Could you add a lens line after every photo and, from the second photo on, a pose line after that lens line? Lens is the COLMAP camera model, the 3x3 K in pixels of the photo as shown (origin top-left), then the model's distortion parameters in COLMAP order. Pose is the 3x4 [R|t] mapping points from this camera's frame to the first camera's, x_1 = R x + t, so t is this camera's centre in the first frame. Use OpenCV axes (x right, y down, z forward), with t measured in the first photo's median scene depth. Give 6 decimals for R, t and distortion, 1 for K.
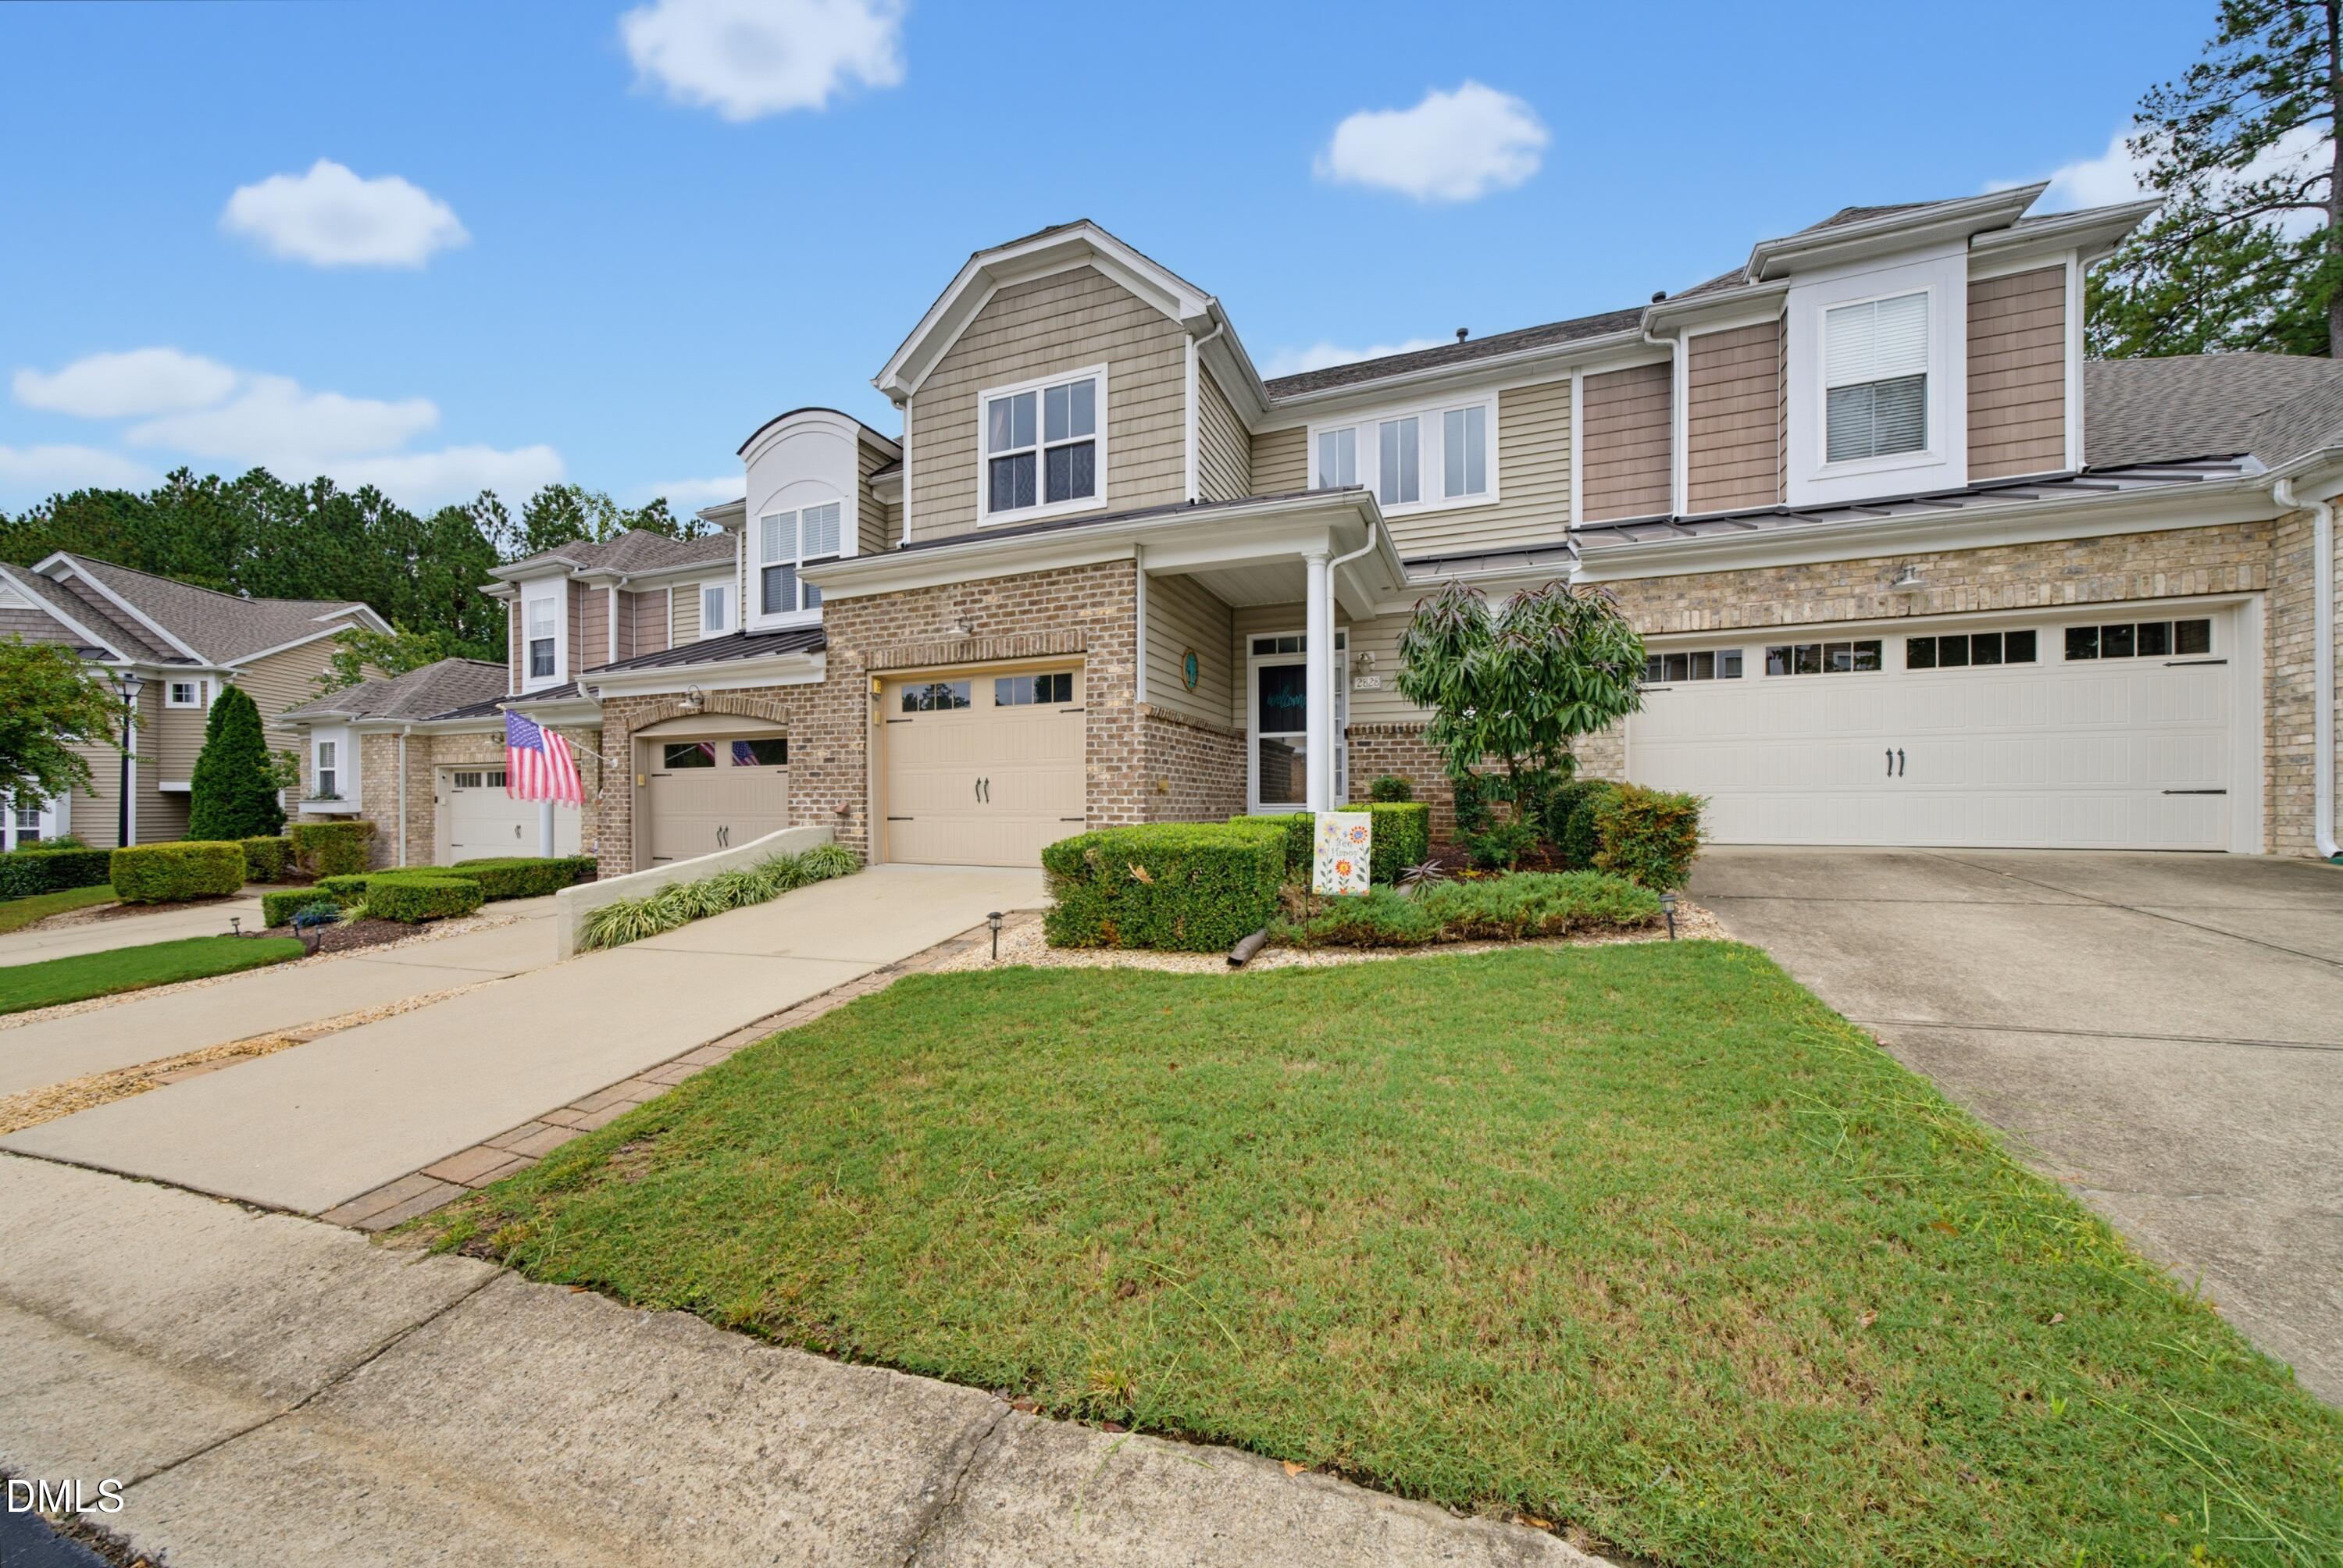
lens RADIAL K [[814.0, 0, 1184.0], [0, 814.0, 787.6], [0, 0, 1]] dist [-0.013685, 0.003163]
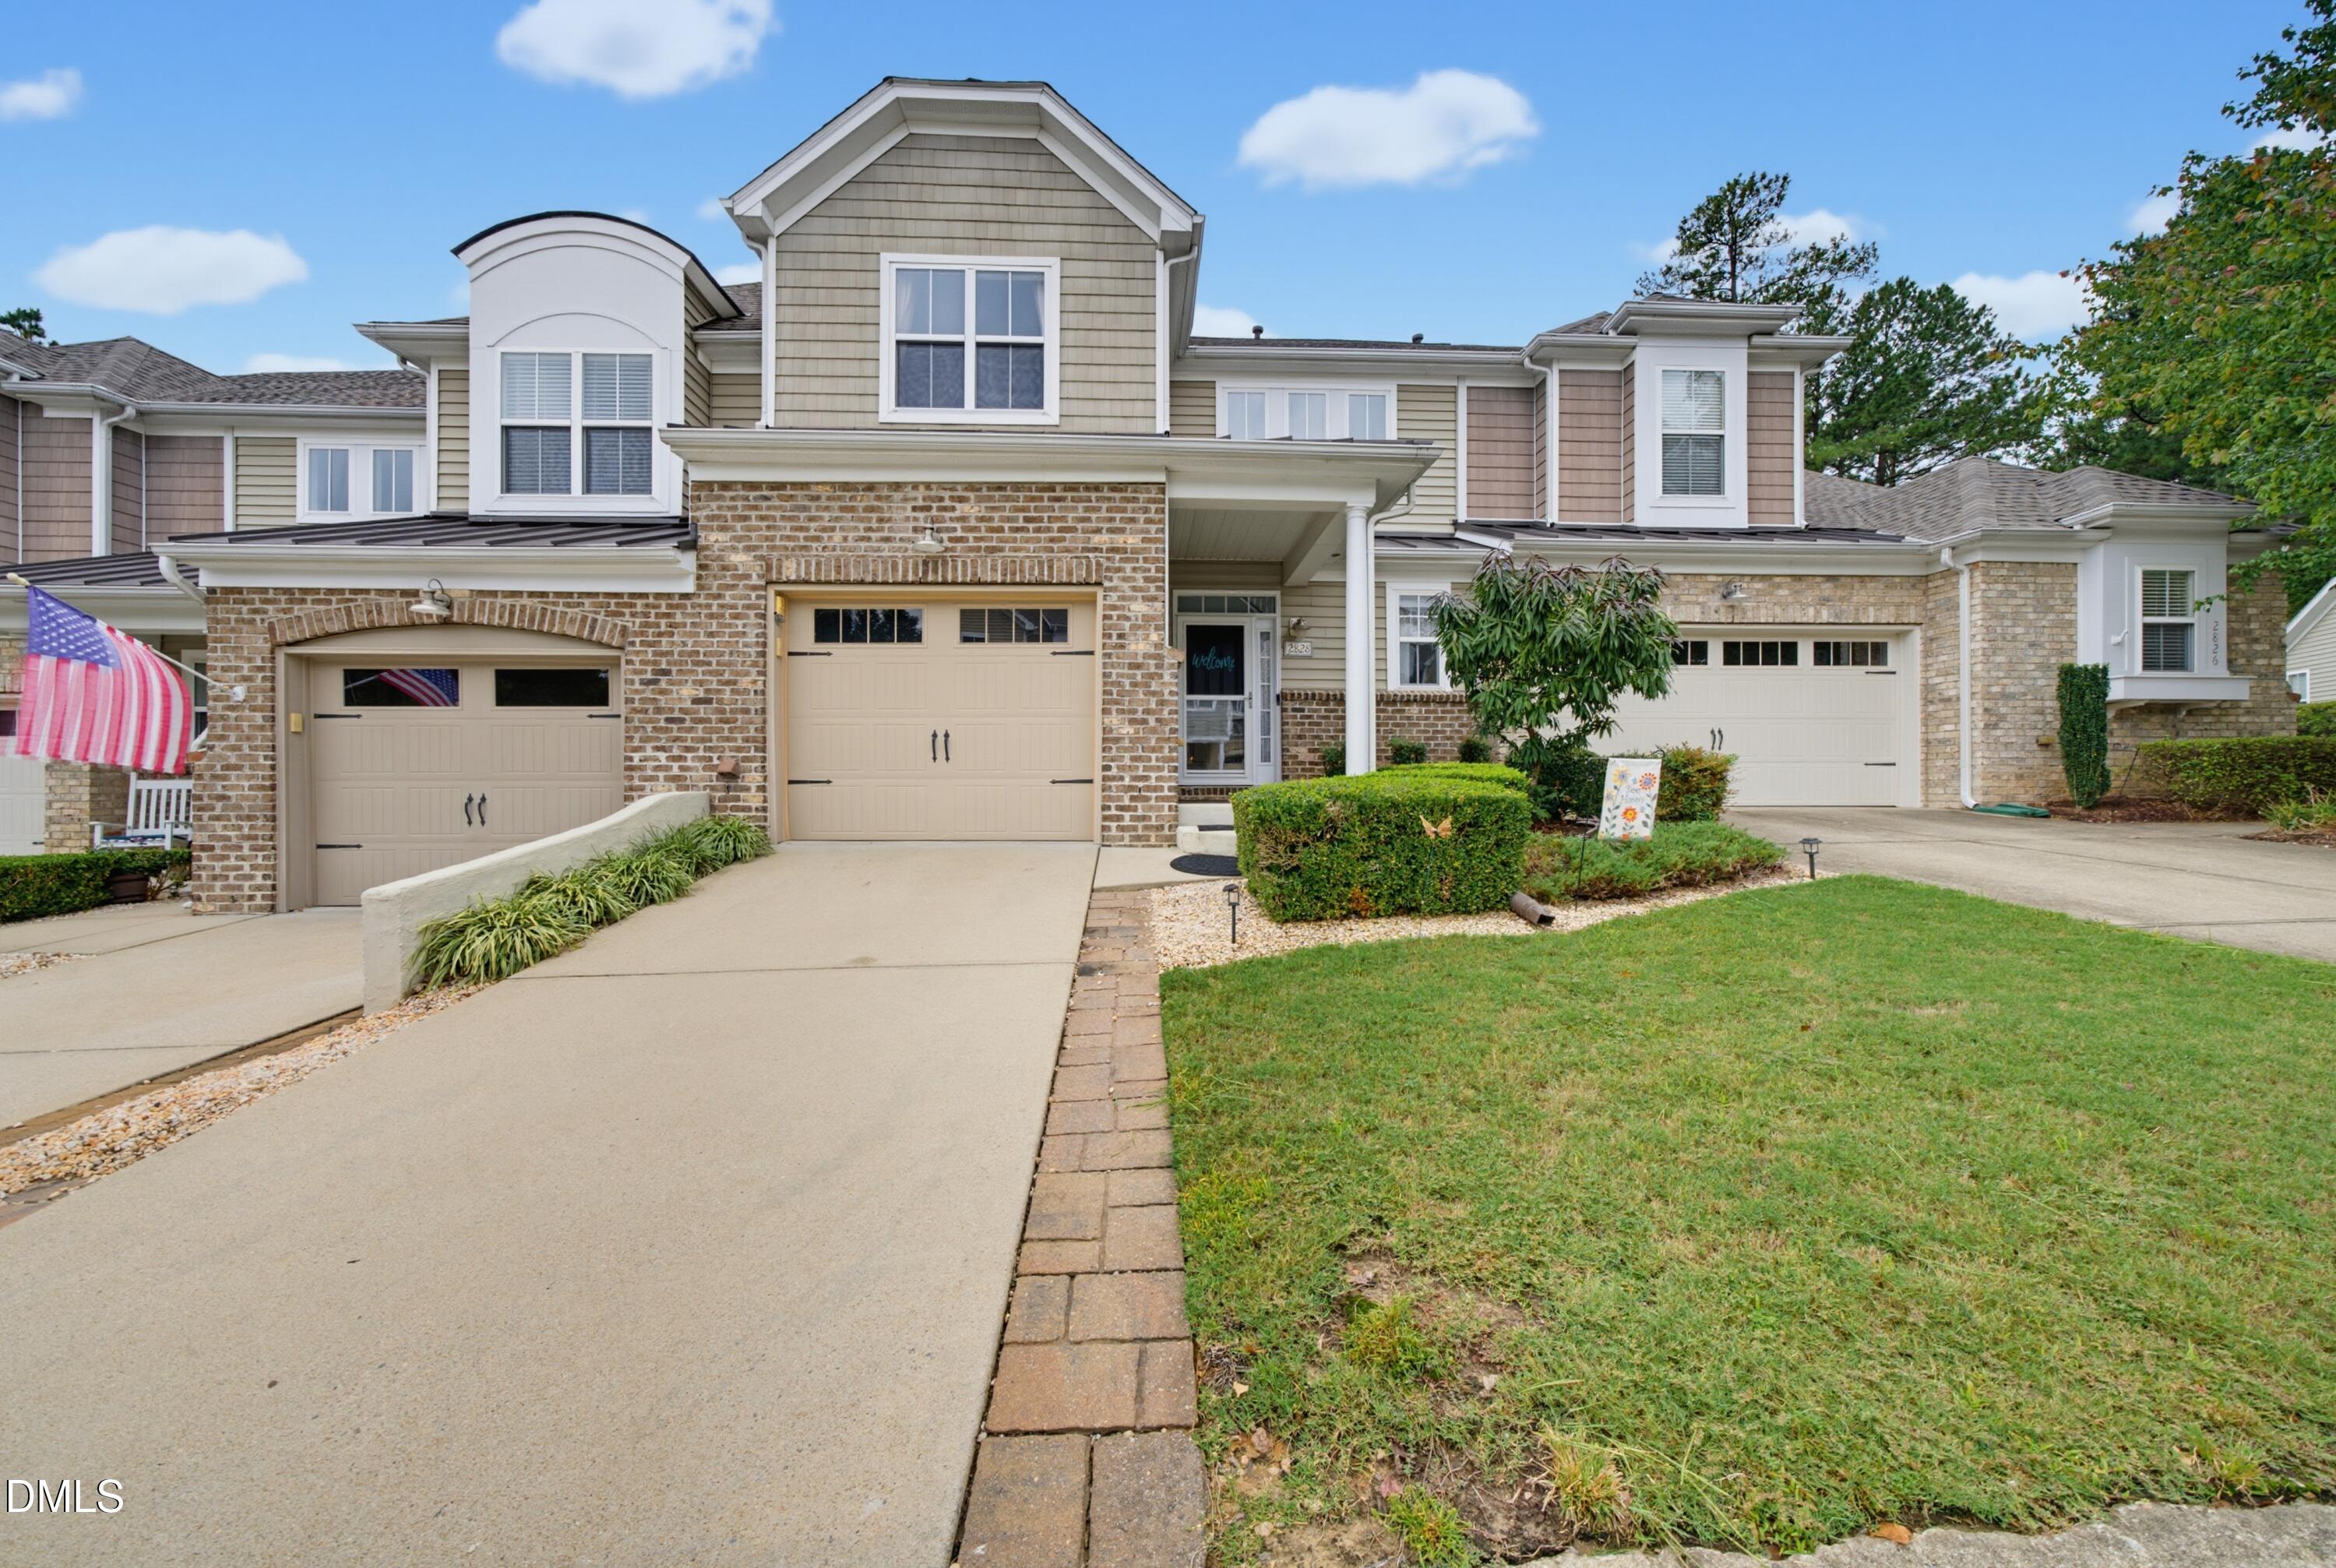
lens RADIAL K [[811.6, 0, 1186.8], [0, 811.6, 771.9], [0, 0, 1]] dist [-0.013685, 0.003163]
pose [[0.911829, 0.009328, 0.410465, -0.342868], [-0.010417, 0.999946, 0.000417, 0.025182], [-0.410439, -0.004656, 0.911876, 0.166236]]
